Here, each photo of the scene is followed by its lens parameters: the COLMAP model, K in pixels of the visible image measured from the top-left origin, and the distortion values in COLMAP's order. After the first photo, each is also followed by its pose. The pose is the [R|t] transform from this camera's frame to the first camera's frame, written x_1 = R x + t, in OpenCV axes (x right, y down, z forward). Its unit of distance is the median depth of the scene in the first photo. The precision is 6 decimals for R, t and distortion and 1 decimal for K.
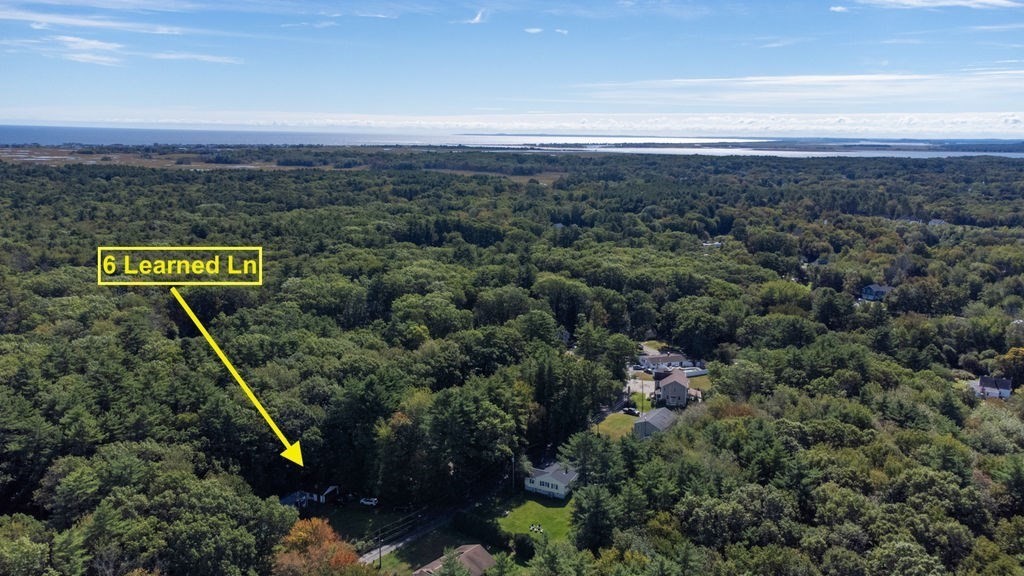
lens RADIAL K [[774.5, 0, 512.0], [0, 774.5, 288.0], [0, 0, 1]] dist [0.000045, 0.076655]
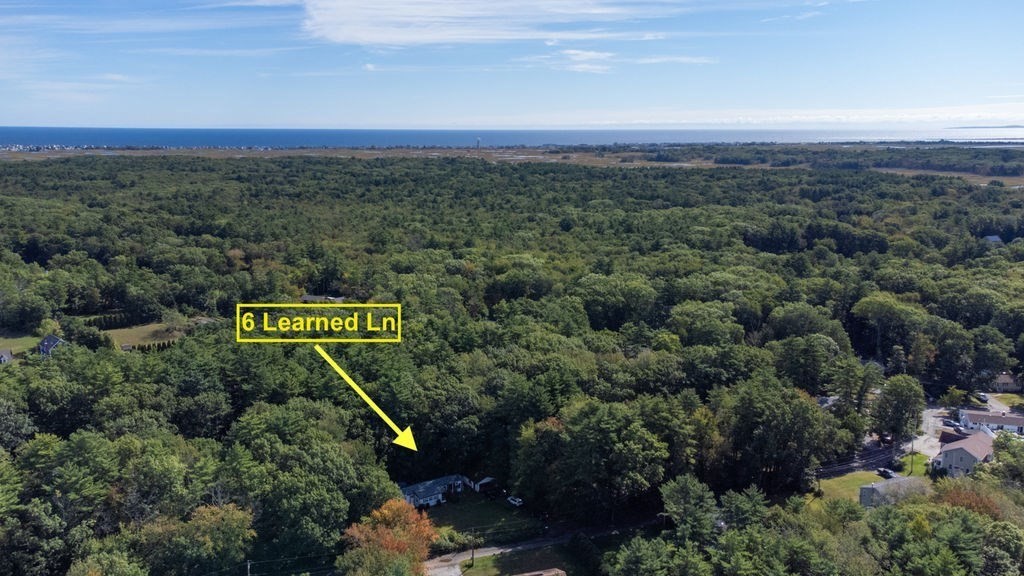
lens RADIAL K [[778.6, 0, 512.0], [0, 778.6, 288.0], [0, 0, 1]] dist [0.046958, -0.000762]
pose [[0.846450, 0.090913, -0.524649, 0.257716], [-0.090472, 0.995545, 0.026547, -0.018531], [0.524725, 0.024996, 0.850905, 0.114384]]
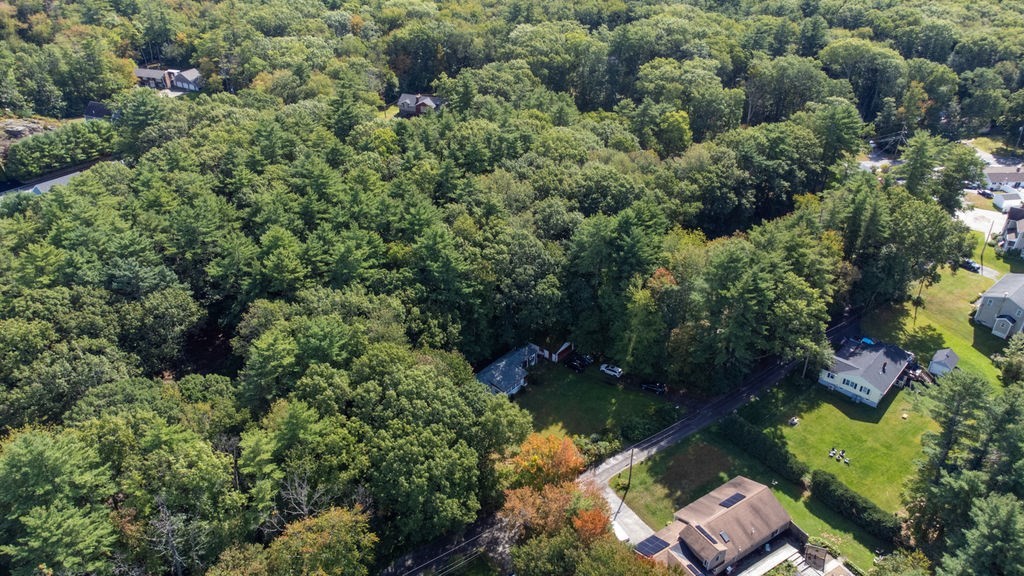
lens RADIAL K [[745.3, 0, 512.0], [0, 745.3, 288.0], [0, 0, 1]] dist [0.044303, 0.005245]
pose [[0.961147, 0.138507, -0.238773, -0.091419], [-0.044796, 0.931800, 0.360197, -0.062620], [0.272379, -0.335506, 0.901801, 0.252314]]
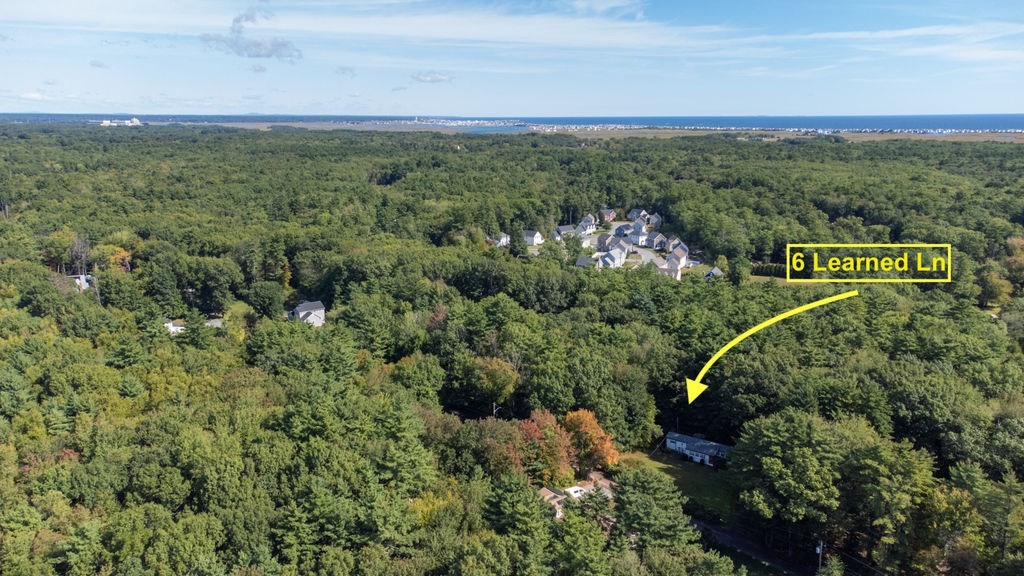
lens RADIAL K [[758.8, 0, 512.0], [0, 758.8, 288.0], [0, 0, 1]] dist [0.037766, -0.000599]
pose [[-0.193461, 0.198625, -0.960792, 0.555303], [-0.191378, 0.952841, 0.235517, -0.090661], [0.962261, 0.229438, -0.146325, 0.661167]]
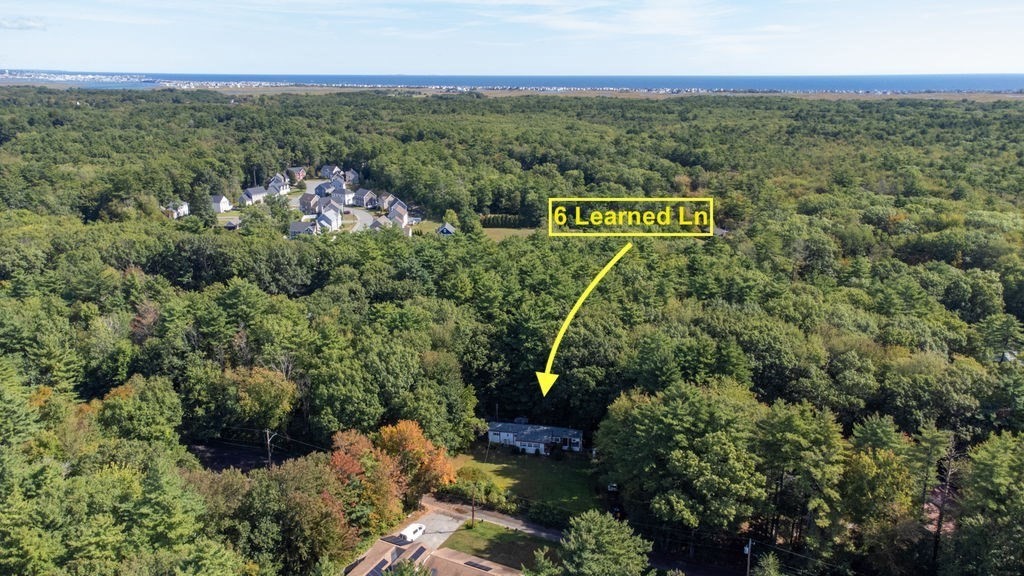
lens RADIAL K [[745.3, 0, 512.0], [0, 745.3, 288.0], [0, 0, 1]] dist [0.044303, 0.005245]
pose [[0.245675, 0.250474, -0.936433, 0.367381], [-0.185966, 0.960274, 0.208063, -0.042595], [0.951347, 0.123029, 0.282495, 0.549340]]
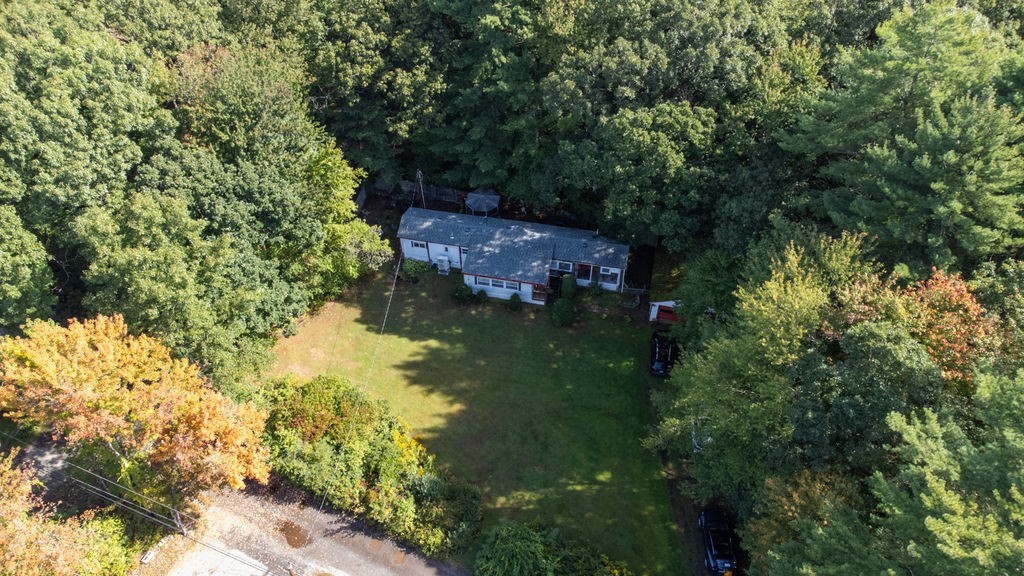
lens RADIAL K [[758.8, 0, 512.0], [0, 758.8, 288.0], [0, 0, 1]] dist [0.037766, -0.000599]
pose [[0.234767, 0.692730, -0.681917, -0.031527], [-0.186935, 0.720603, 0.667672, 0.044646], [0.953908, -0.029273, 0.298669, 0.694194]]
